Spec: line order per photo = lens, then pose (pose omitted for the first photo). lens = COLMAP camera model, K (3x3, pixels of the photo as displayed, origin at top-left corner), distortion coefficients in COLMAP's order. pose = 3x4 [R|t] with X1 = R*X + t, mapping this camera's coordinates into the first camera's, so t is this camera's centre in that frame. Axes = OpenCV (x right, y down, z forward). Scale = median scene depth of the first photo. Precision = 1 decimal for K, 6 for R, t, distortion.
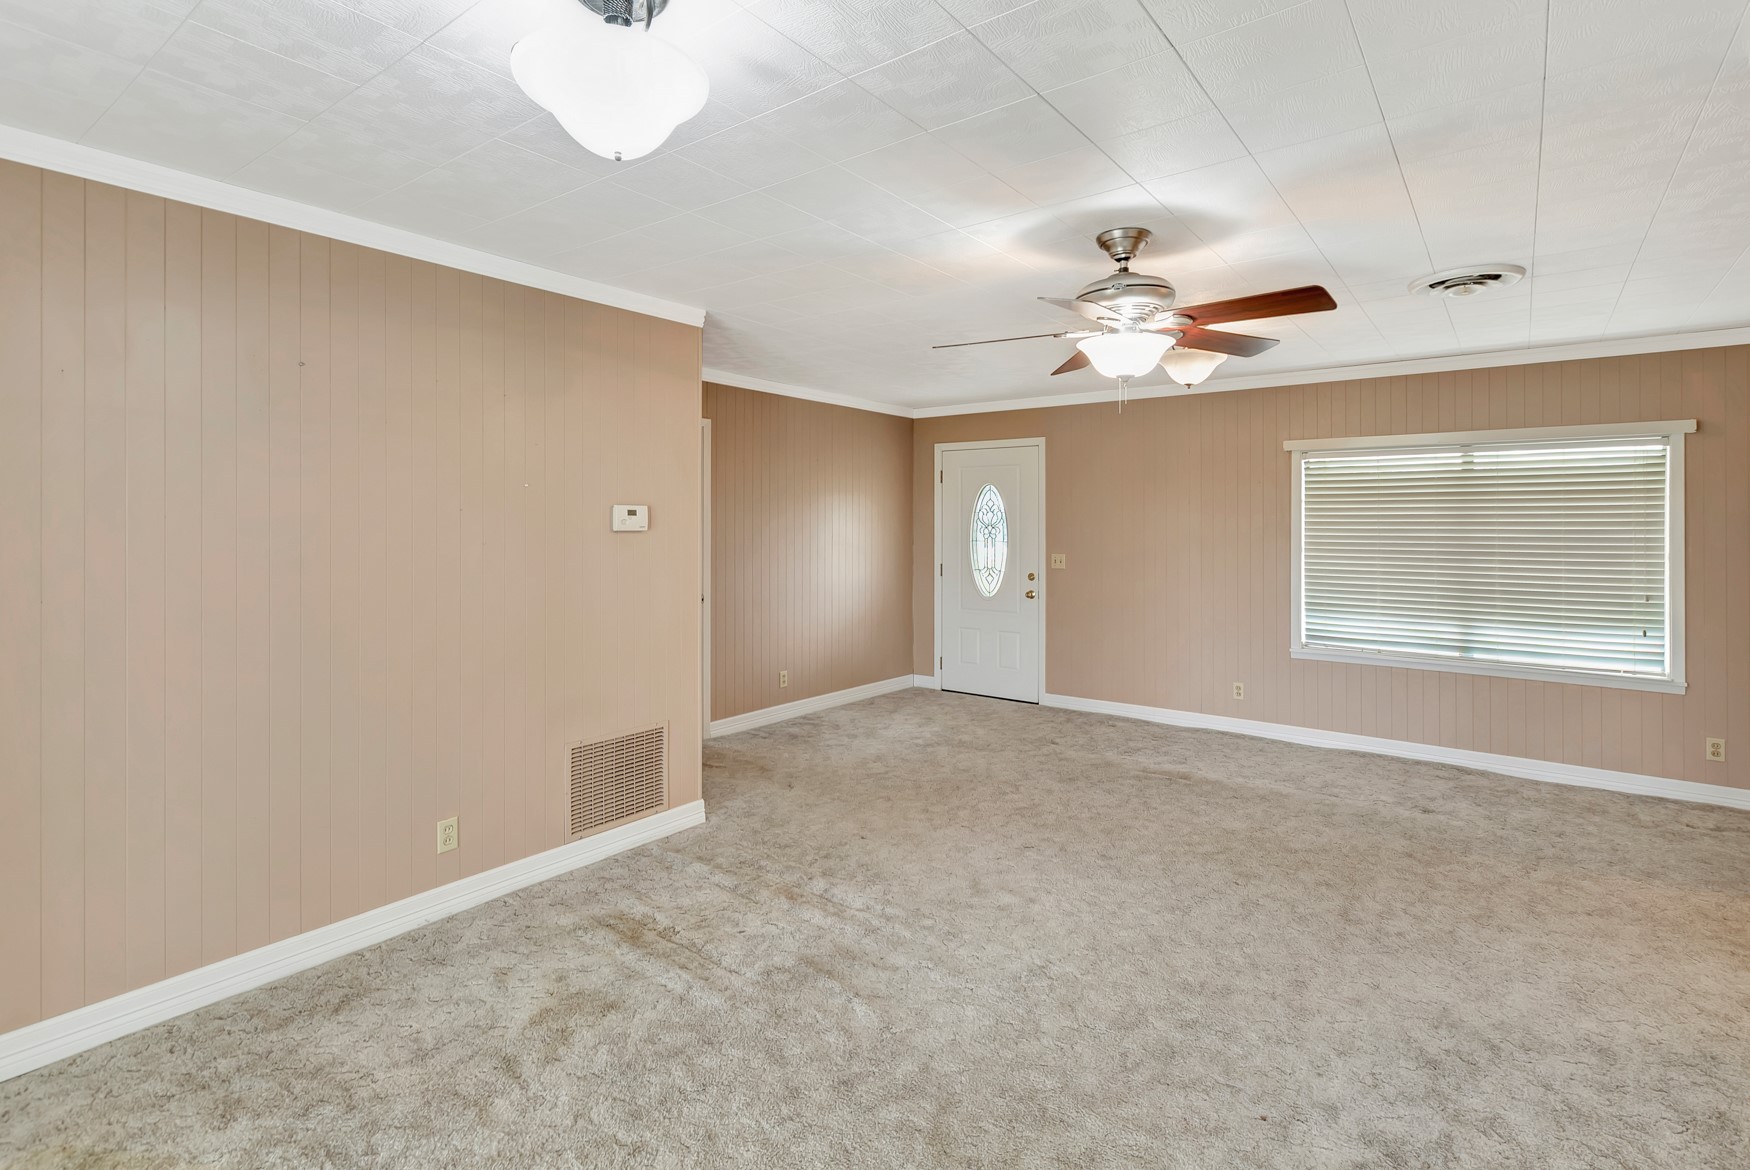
lens RADIAL K [[784.4, 0, 872.3], [0, 784.4, 525.3], [0, 0, 1]] dist [-0.001108, -0.001262]
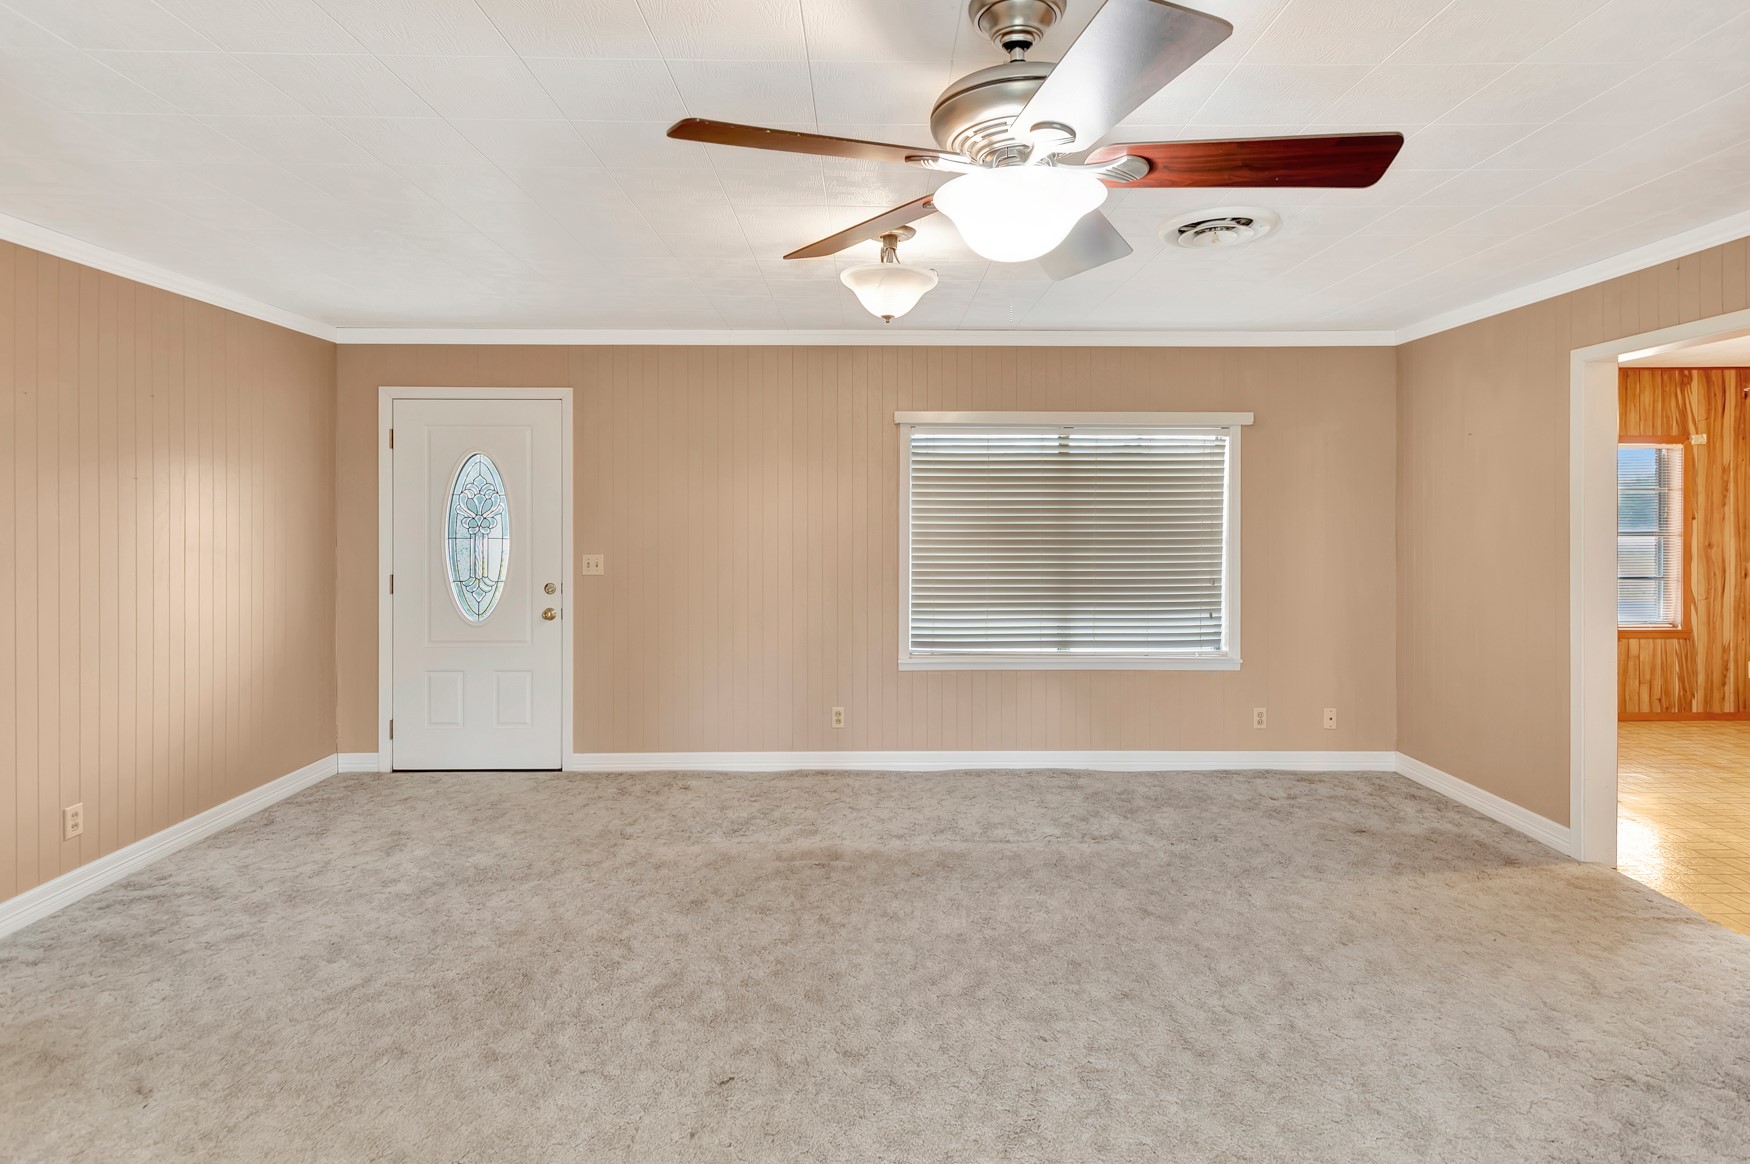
lens RADIAL K [[880.6, 0, 873.7], [0, 880.6, 509.6], [0, 0, 1]] dist [0.002500, -0.002143]
pose [[0.782814, -0.003994, 0.622243, -0.082752], [0.004138, 0.999991, 0.001213, -0.005361], [-0.622242, 0.001625, 0.782823, 0.309594]]
